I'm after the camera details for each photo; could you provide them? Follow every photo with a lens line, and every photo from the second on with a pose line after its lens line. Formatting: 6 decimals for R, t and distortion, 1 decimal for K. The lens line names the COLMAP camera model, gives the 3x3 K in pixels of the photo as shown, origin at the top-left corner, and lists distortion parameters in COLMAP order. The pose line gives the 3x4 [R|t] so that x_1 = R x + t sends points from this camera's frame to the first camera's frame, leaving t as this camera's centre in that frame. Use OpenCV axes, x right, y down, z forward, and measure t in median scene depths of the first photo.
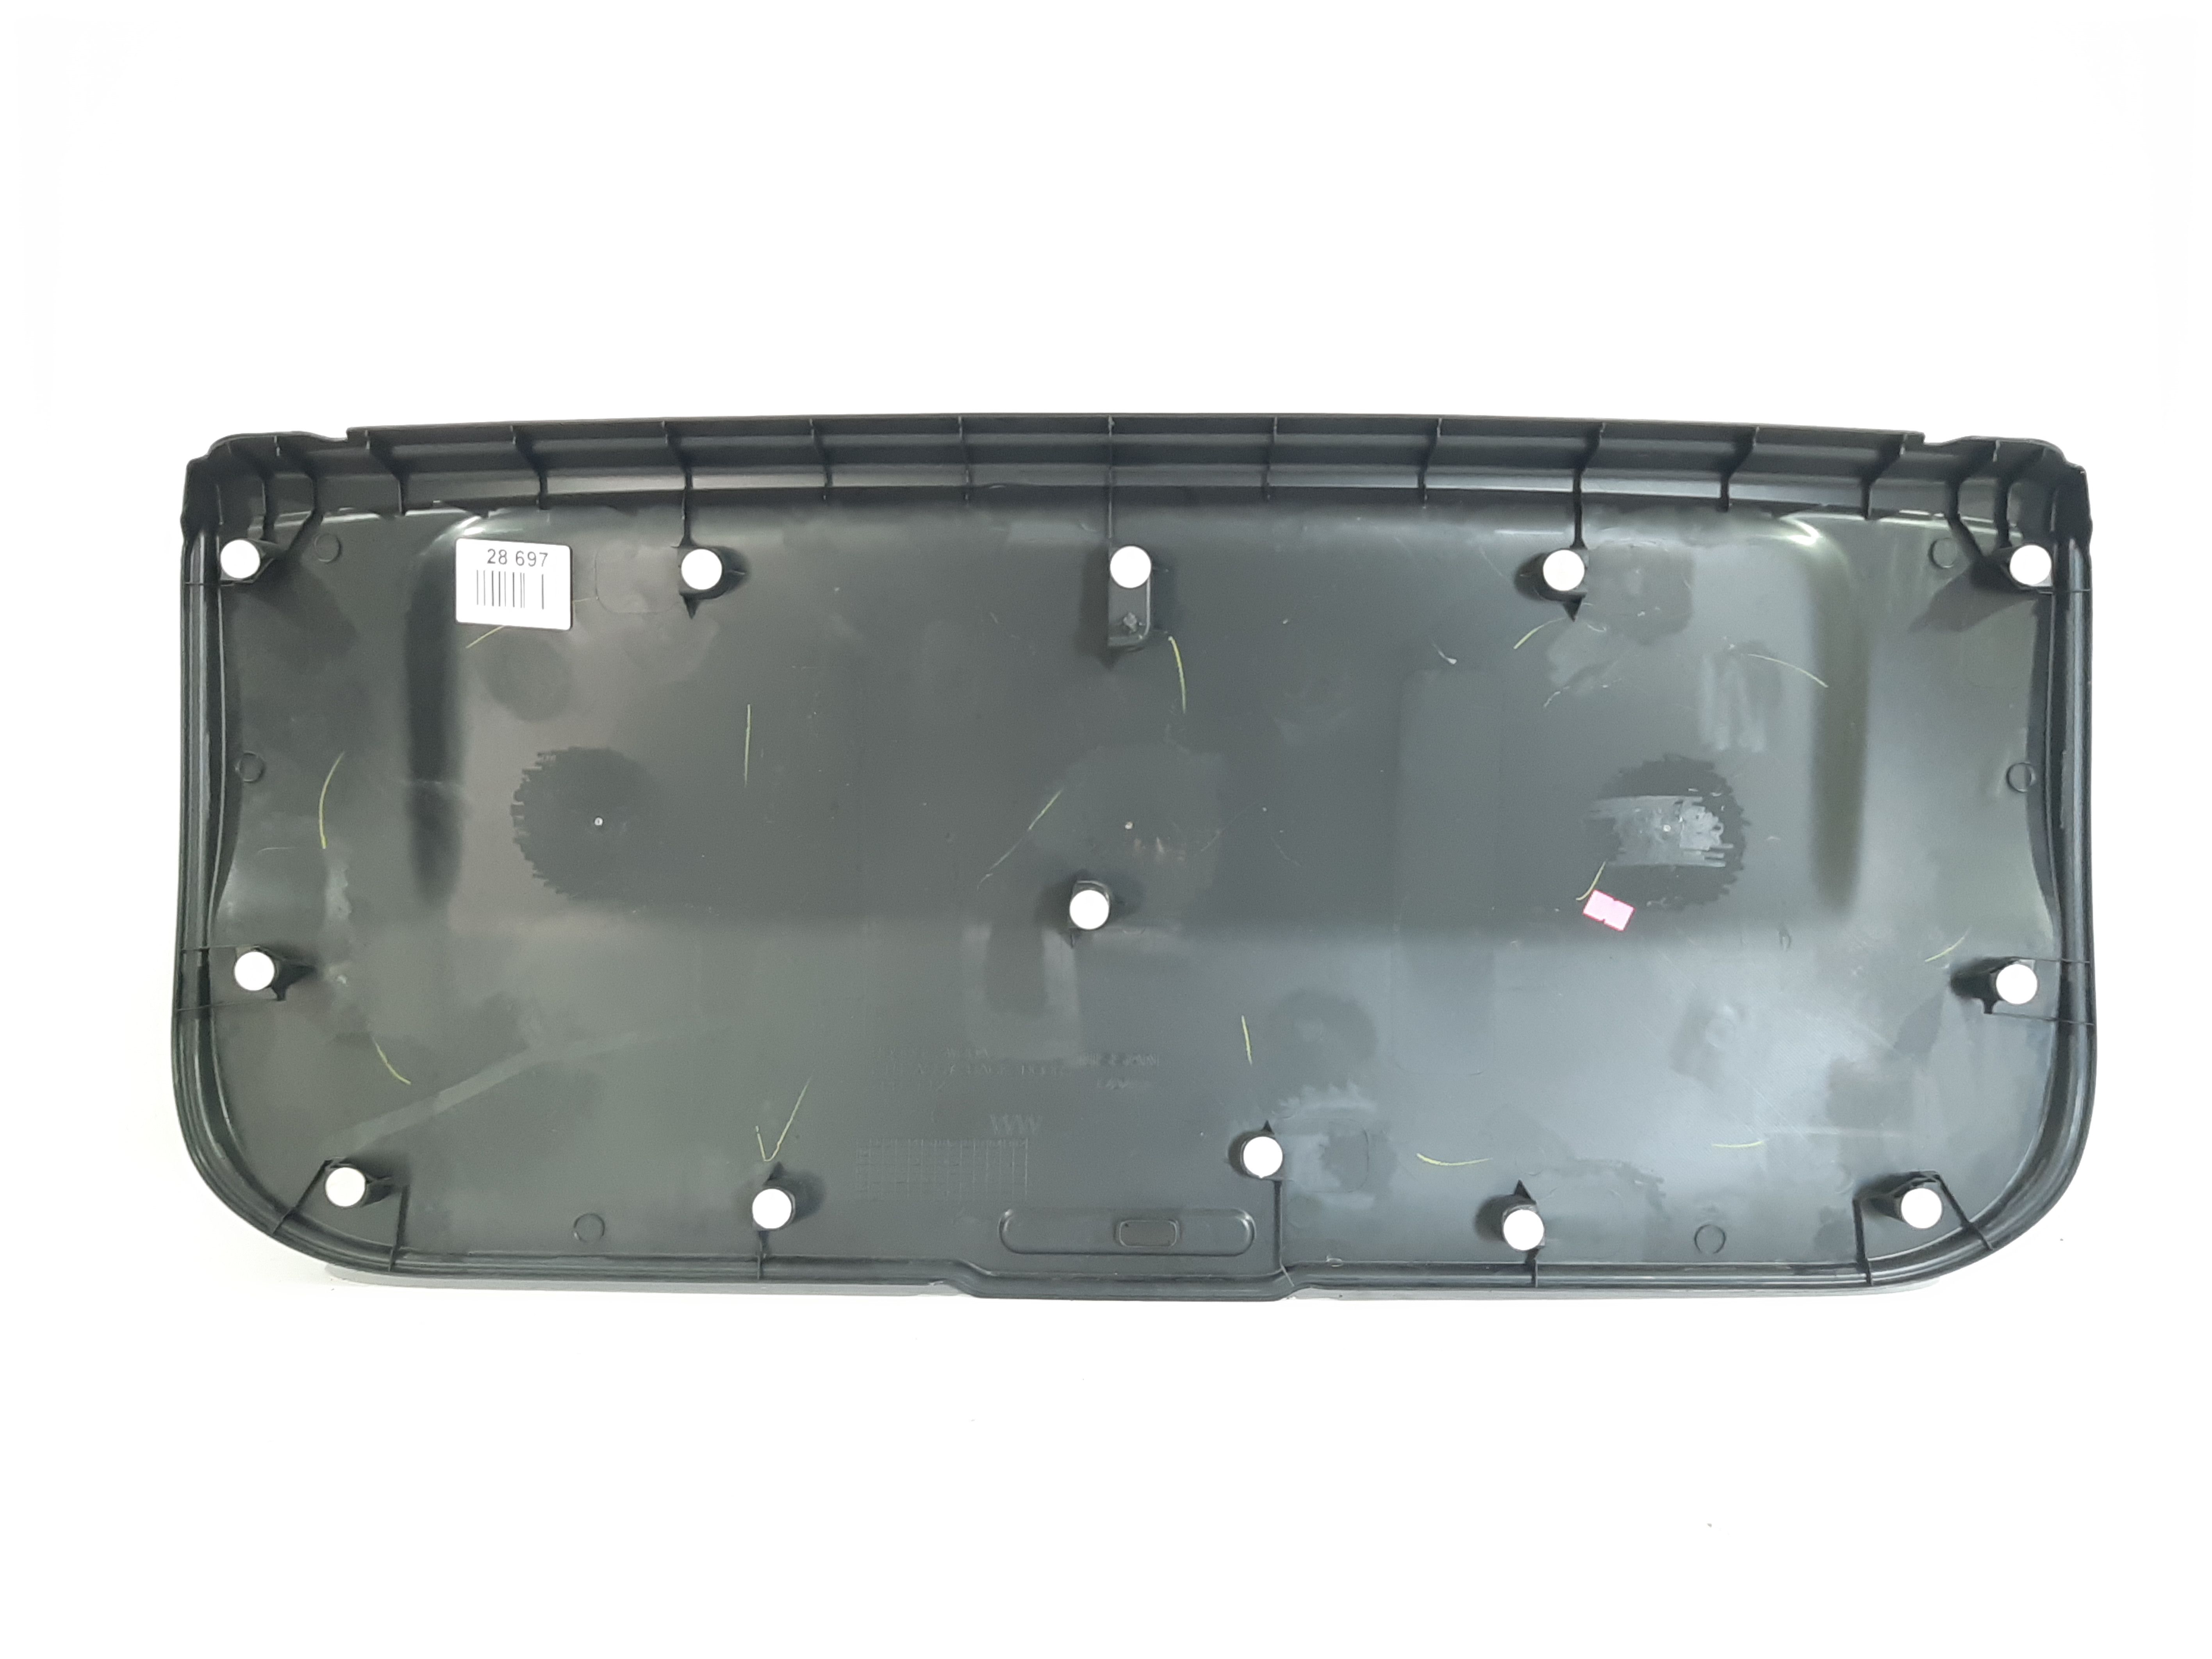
lens RADIAL K [[1755.1, 0, 1106.0], [0, 1755.1, 829.5], [0, 0, 1]] dist [-0.005103, -0.005546]
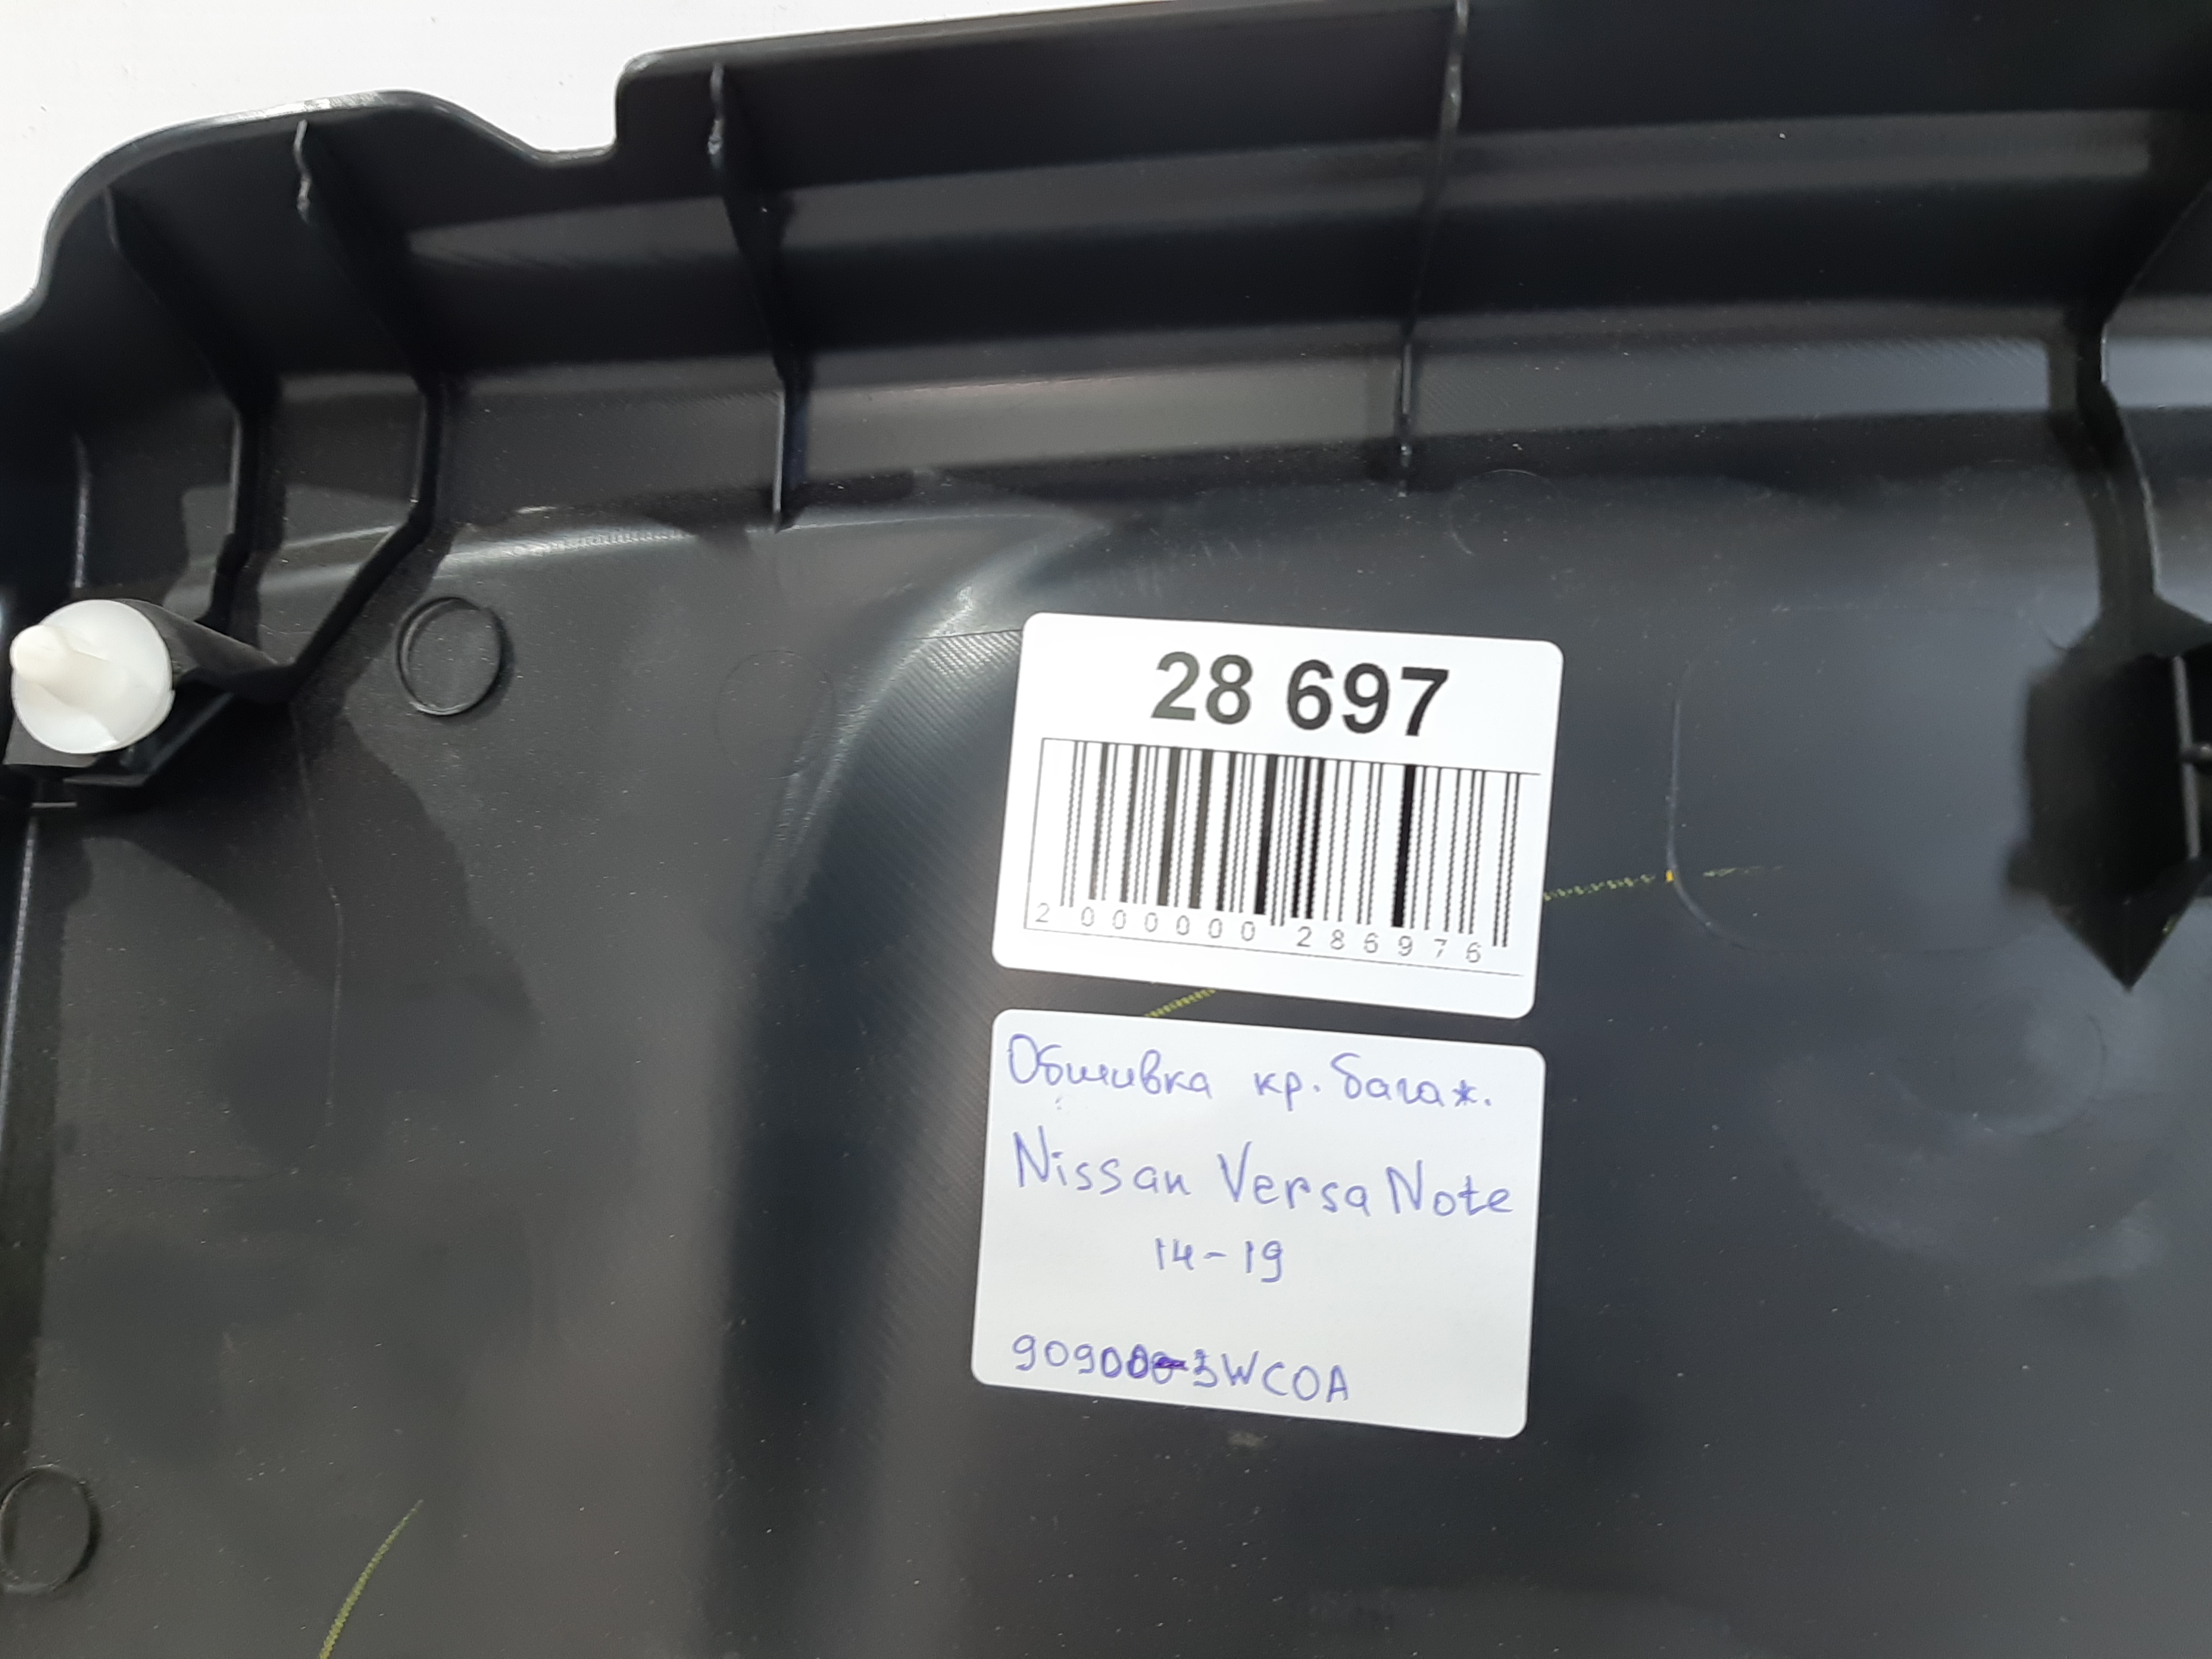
lens RADIAL K [[1755.1, 0, 1106.0], [0, 1755.1, 829.5], [0, 0, 1]] dist [-0.005103, -0.005546]
pose [[0.999670, 0.024611, 0.007371, -0.360681], [-0.022631, 0.979370, -0.200802, -0.090233], [-0.012161, 0.200569, 0.979604, 0.775767]]
